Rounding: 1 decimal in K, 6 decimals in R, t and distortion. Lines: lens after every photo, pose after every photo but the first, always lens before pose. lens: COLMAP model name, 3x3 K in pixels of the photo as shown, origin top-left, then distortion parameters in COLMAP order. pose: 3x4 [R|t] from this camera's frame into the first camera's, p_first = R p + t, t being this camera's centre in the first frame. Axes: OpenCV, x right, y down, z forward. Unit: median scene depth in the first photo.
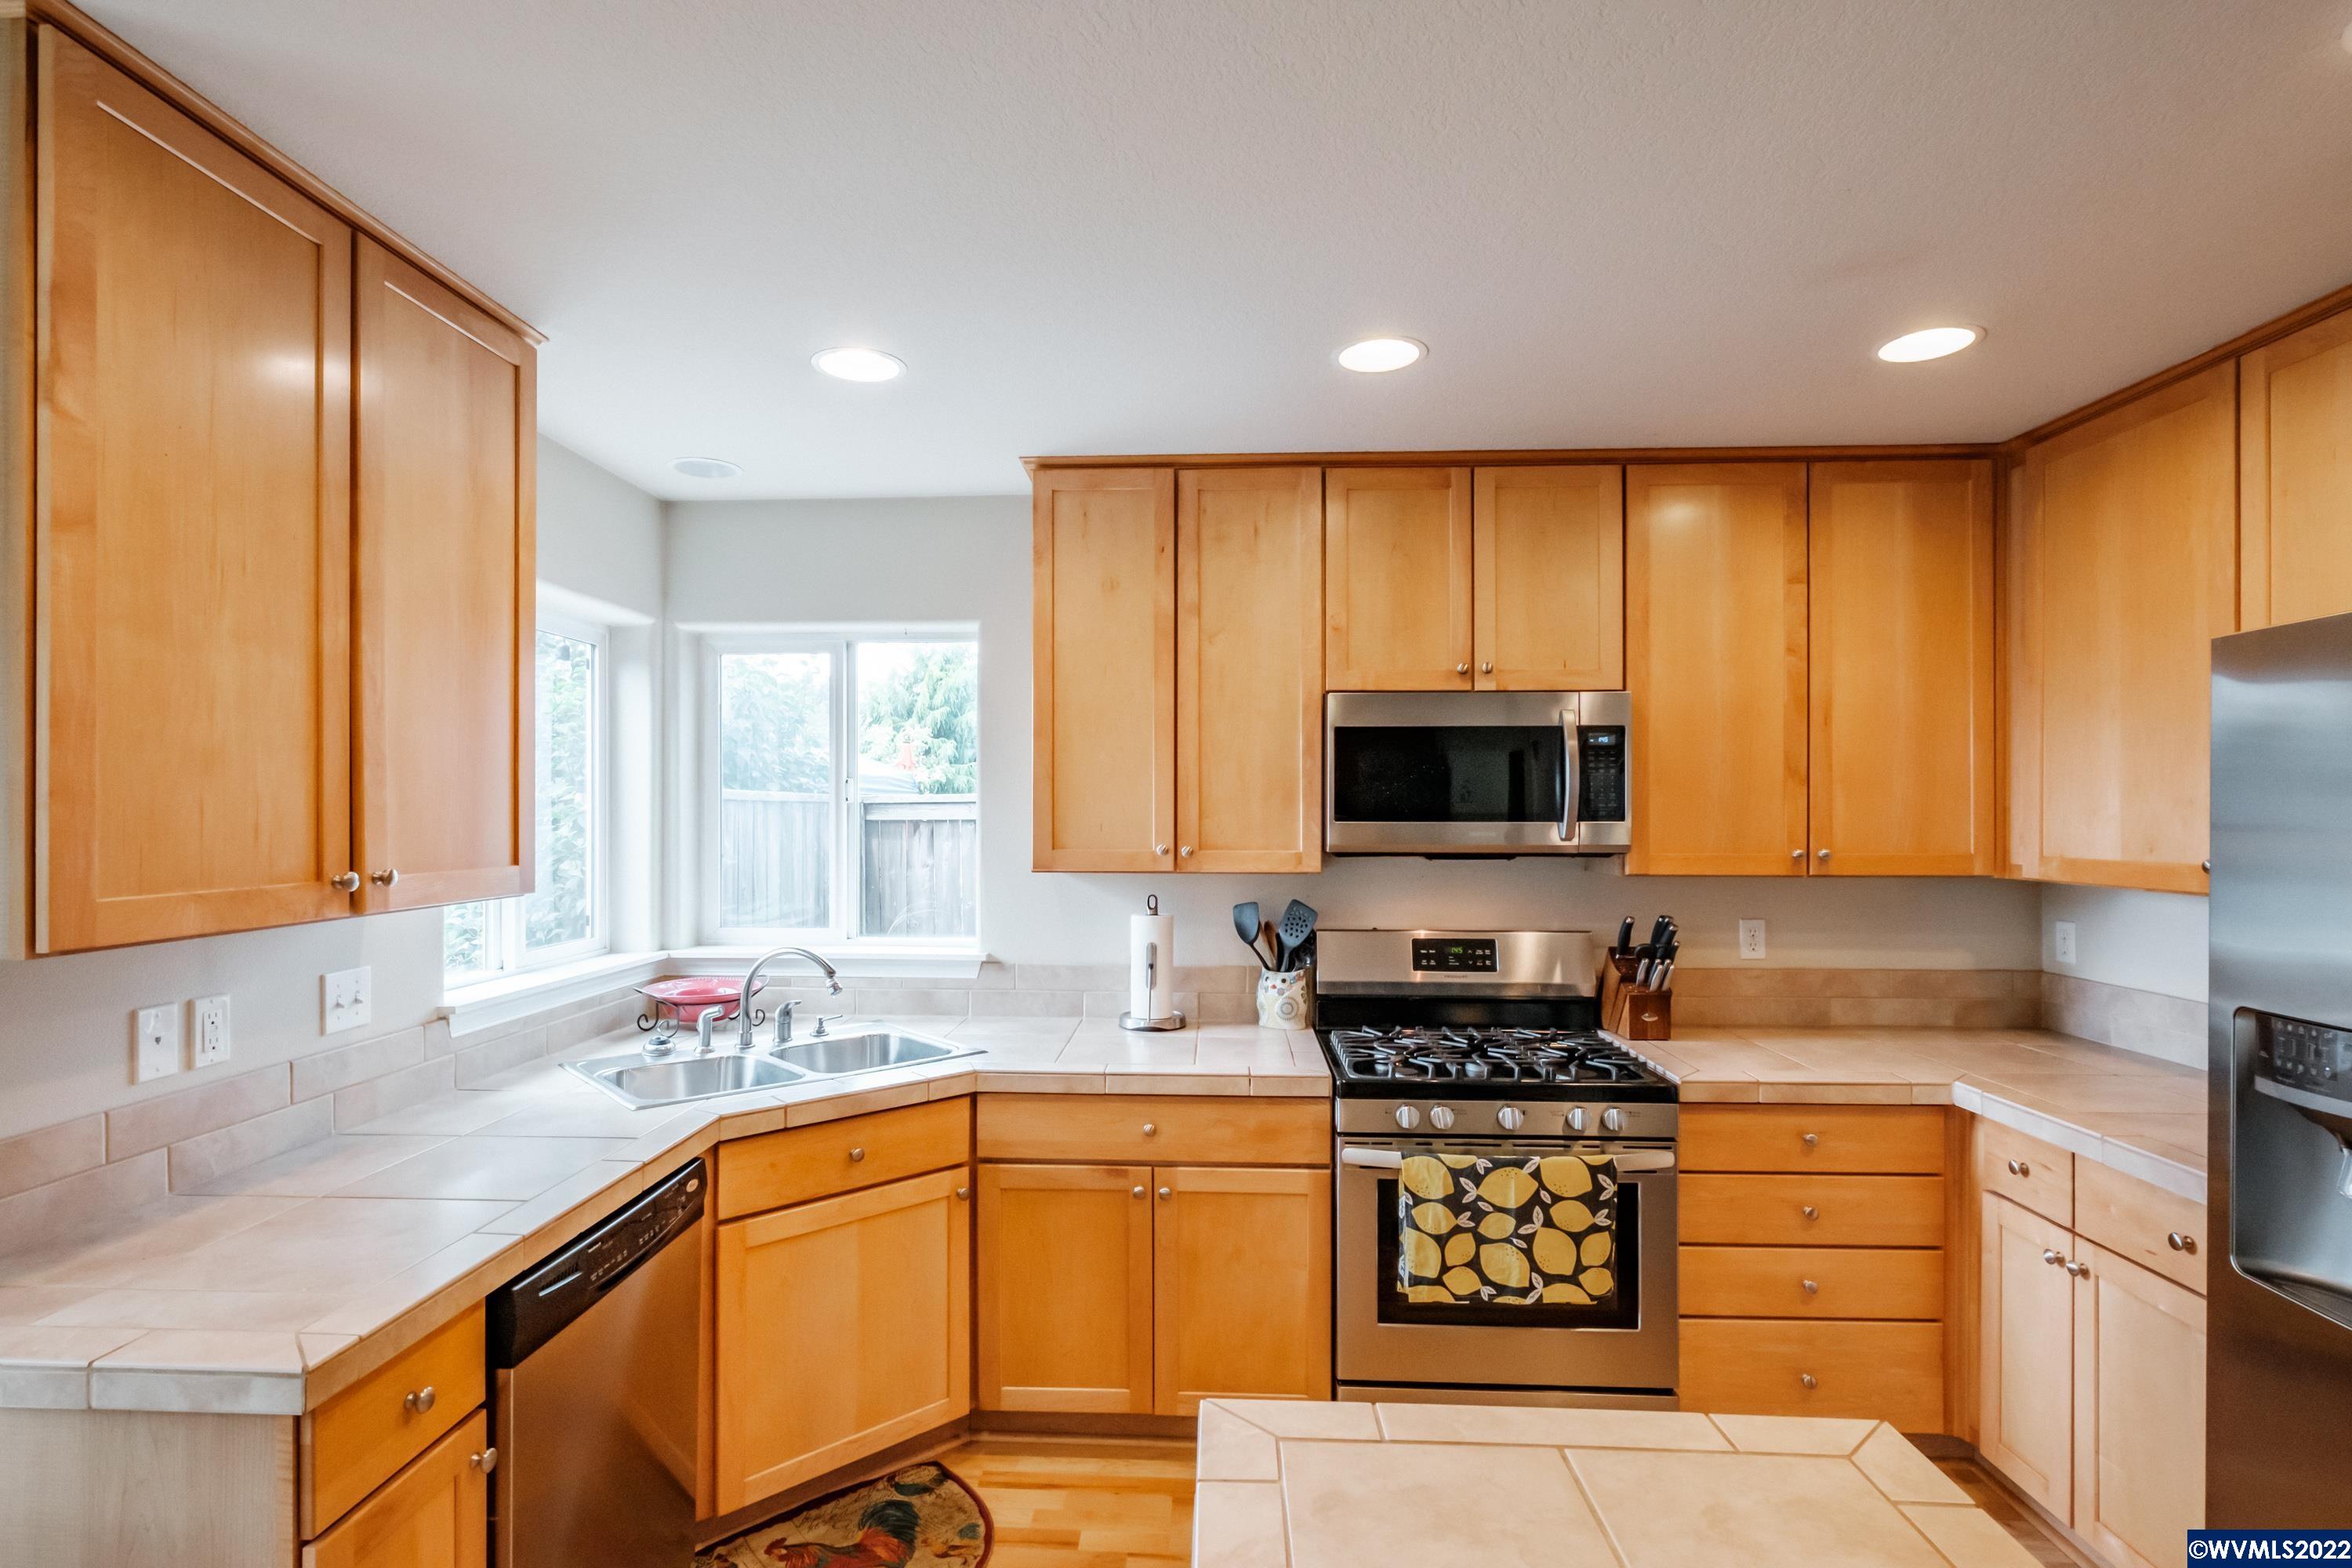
lens RADIAL K [[1194.5, 0, 1178.7], [0, 1194.5, 798.5], [0, 0, 1]] dist [-0.000449, 0.000380]
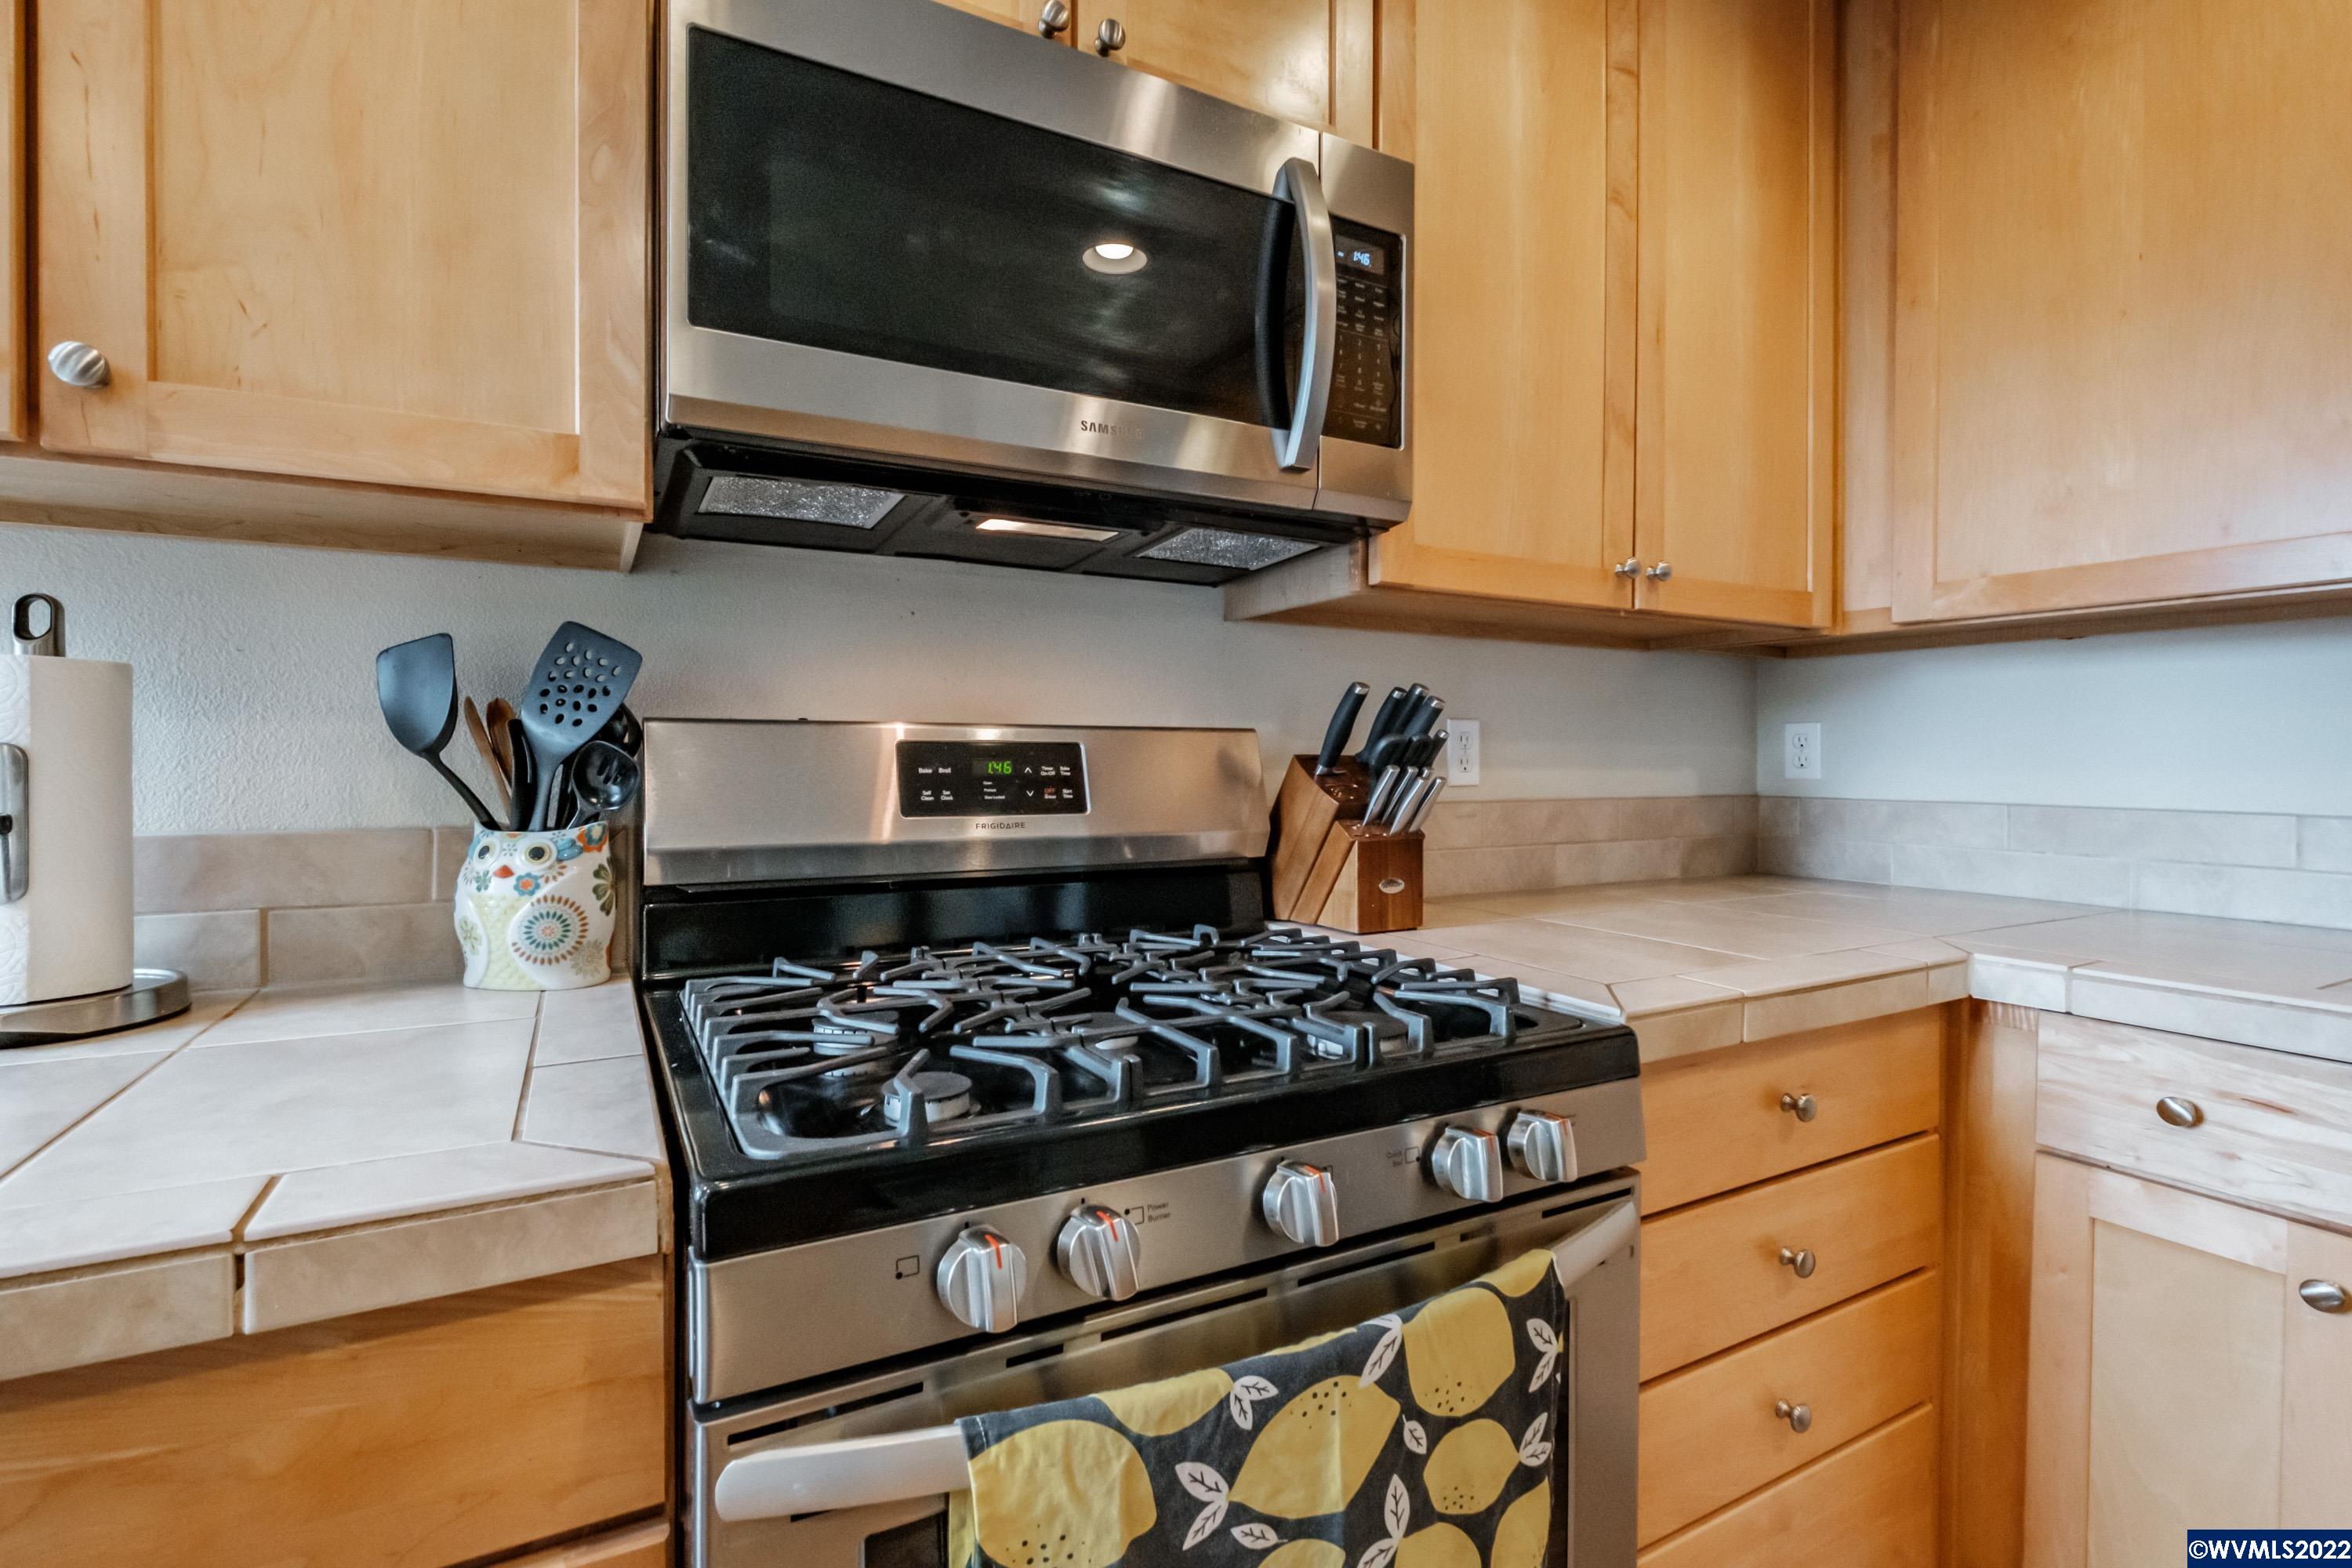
lens RADIAL K [[1024.3, 0, 1182.2], [0, 1024.3, 780.4], [0, 0, 1]] dist [-0.000463, 0.000298]
pose [[0.845826, -0.002584, 0.533453, 0.094097], [-0.010278, 0.999724, 0.021139, 0.131276], [-0.533360, -0.023363, 0.845566, 0.687421]]
